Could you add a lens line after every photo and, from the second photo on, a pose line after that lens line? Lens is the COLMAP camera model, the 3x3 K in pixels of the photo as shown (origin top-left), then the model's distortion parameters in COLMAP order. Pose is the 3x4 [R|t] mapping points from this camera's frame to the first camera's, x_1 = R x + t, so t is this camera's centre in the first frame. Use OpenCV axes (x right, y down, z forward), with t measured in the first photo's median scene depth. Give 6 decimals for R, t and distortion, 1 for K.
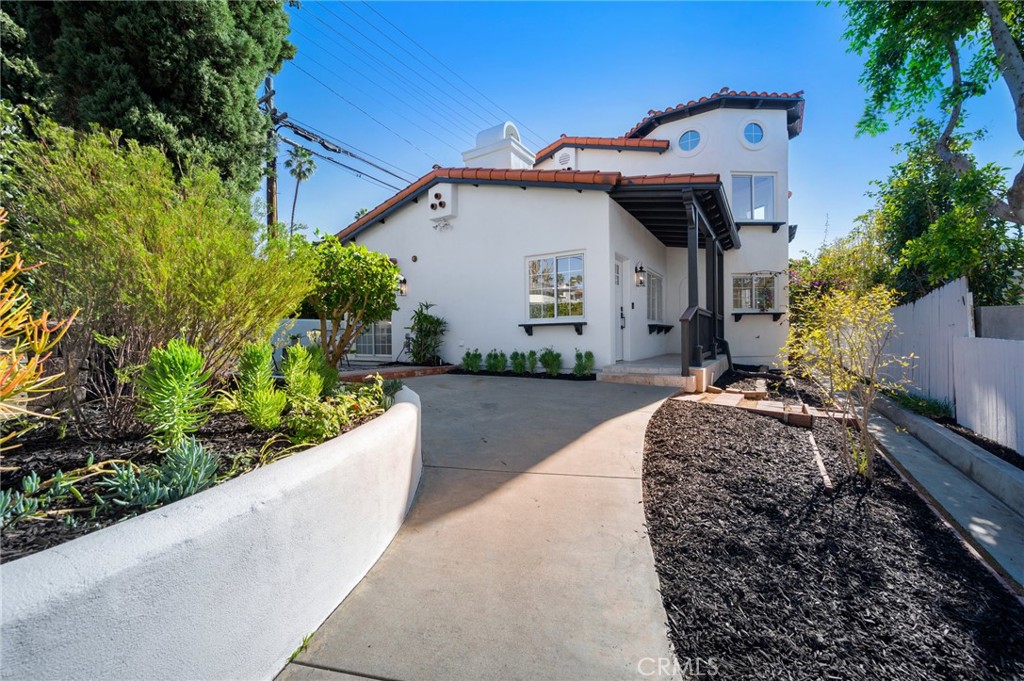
lens RADIAL K [[410.3, 0, 513.7], [0, 410.3, 333.1], [0, 0, 1]] dist [-0.000184, -0.000058]
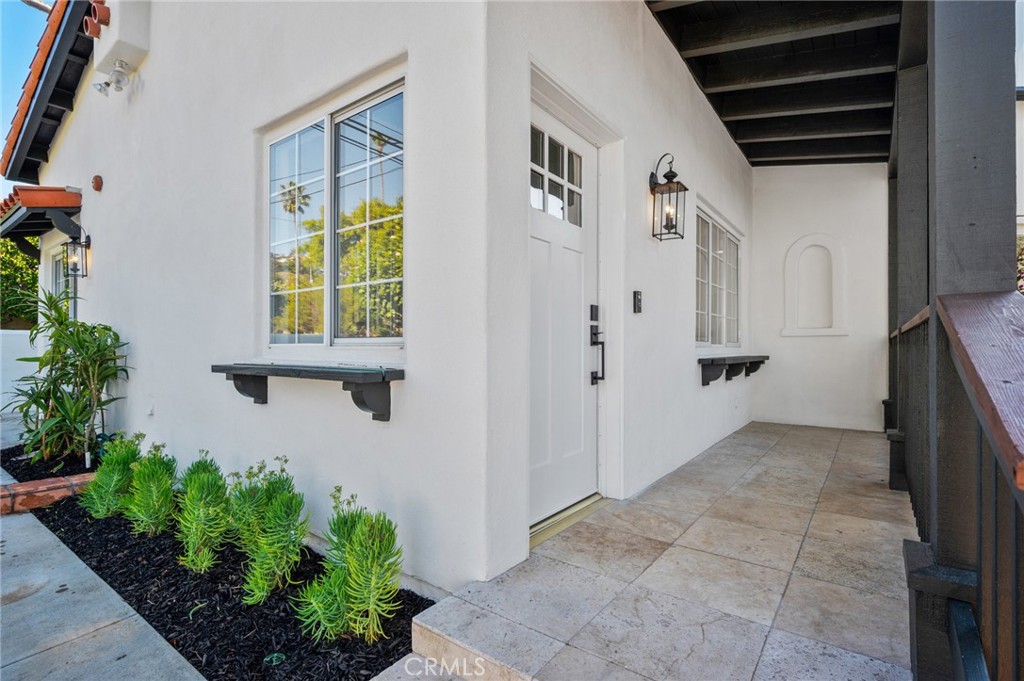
lens RADIAL K [[484.0, 0, 512.0], [0, 484.0, 340.5], [0, 0, 1]] dist [0.000030, 0.000003]
pose [[0.995945, 0.011189, -0.089261, 0.229276], [-0.011506, 0.999929, -0.003038, -0.036718], [0.089221, 0.004052, 0.996004, 0.640265]]
